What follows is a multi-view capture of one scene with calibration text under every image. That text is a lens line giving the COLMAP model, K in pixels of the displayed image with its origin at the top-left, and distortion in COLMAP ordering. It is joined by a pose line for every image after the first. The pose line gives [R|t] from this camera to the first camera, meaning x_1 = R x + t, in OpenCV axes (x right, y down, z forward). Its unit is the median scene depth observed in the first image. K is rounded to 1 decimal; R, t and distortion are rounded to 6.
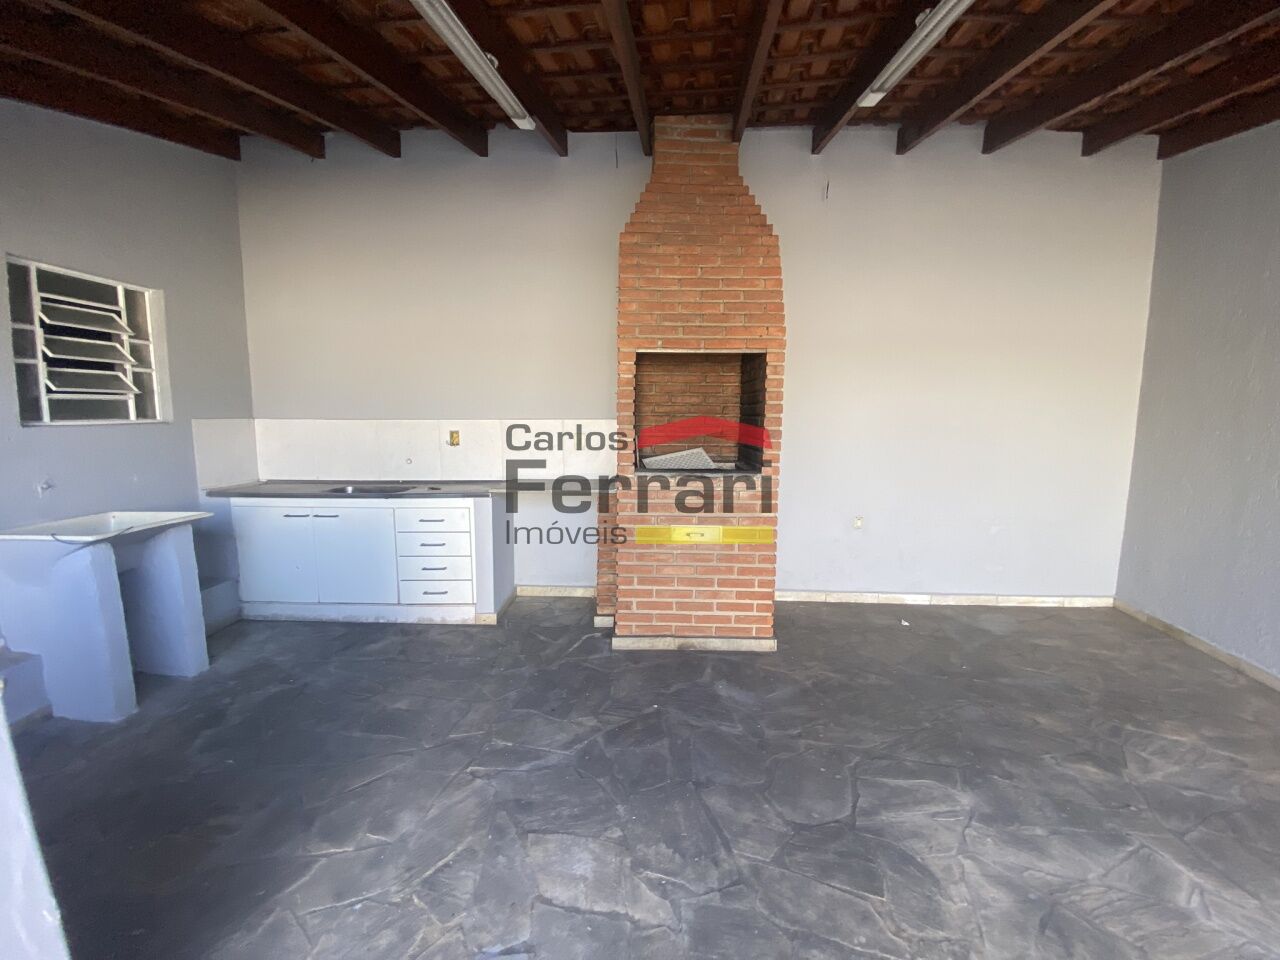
lens RADIAL K [[521.1, 0, 640.0], [0, 521.1, 480.0], [0, 0, 1]] dist [-0.000187, -0.000129]
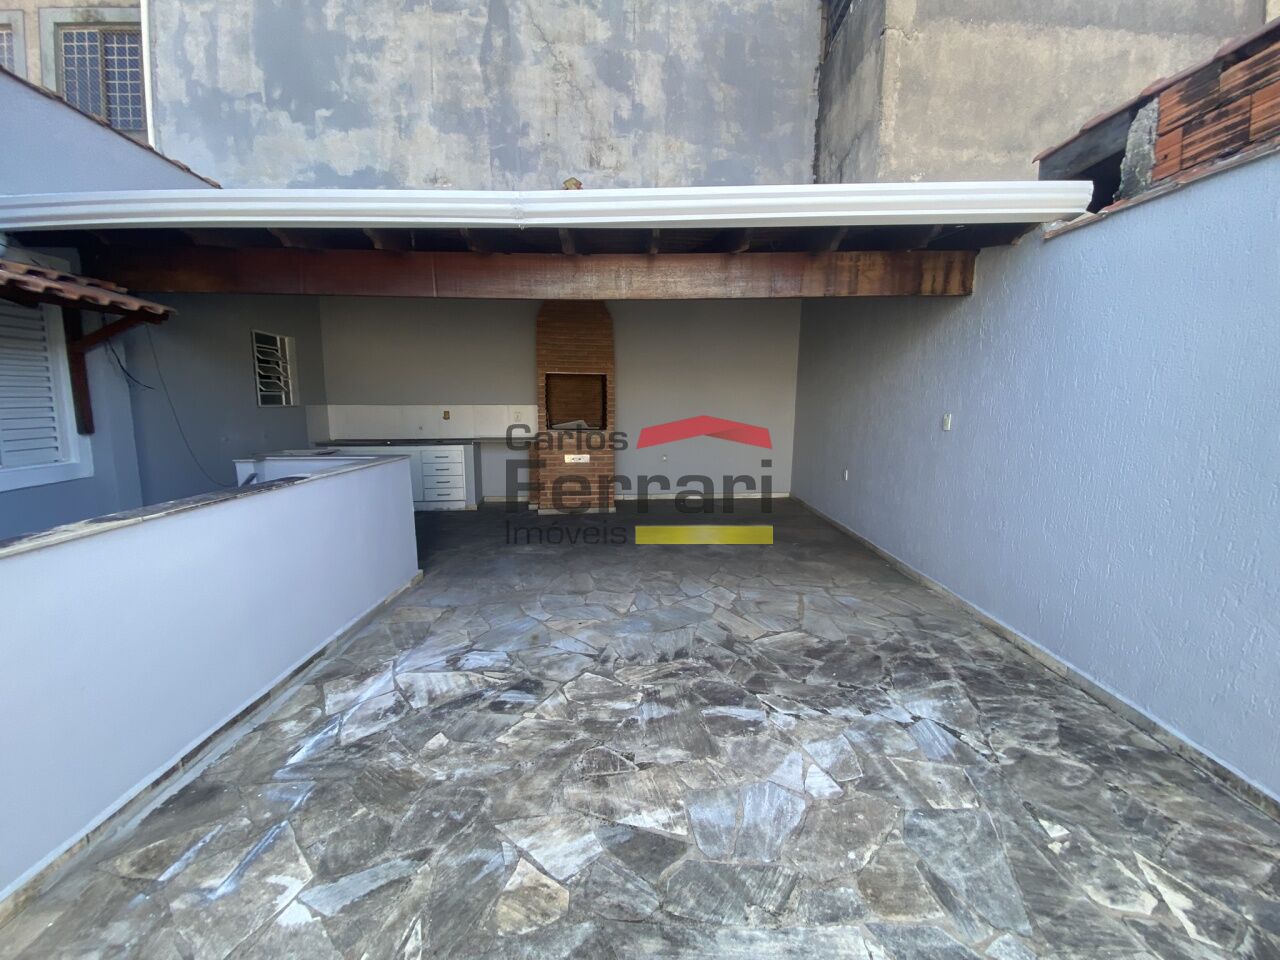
lens RADIAL K [[521.1, 0, 640.0], [0, 521.1, 480.0], [0, 0, 1]] dist [-0.000187, -0.000129]
pose [[0.989244, -0.020802, 0.144790, 0.053517], [0.017928, 0.999616, 0.021125, 0.149025], [-0.145174, -0.018302, 0.989237, -1.133411]]
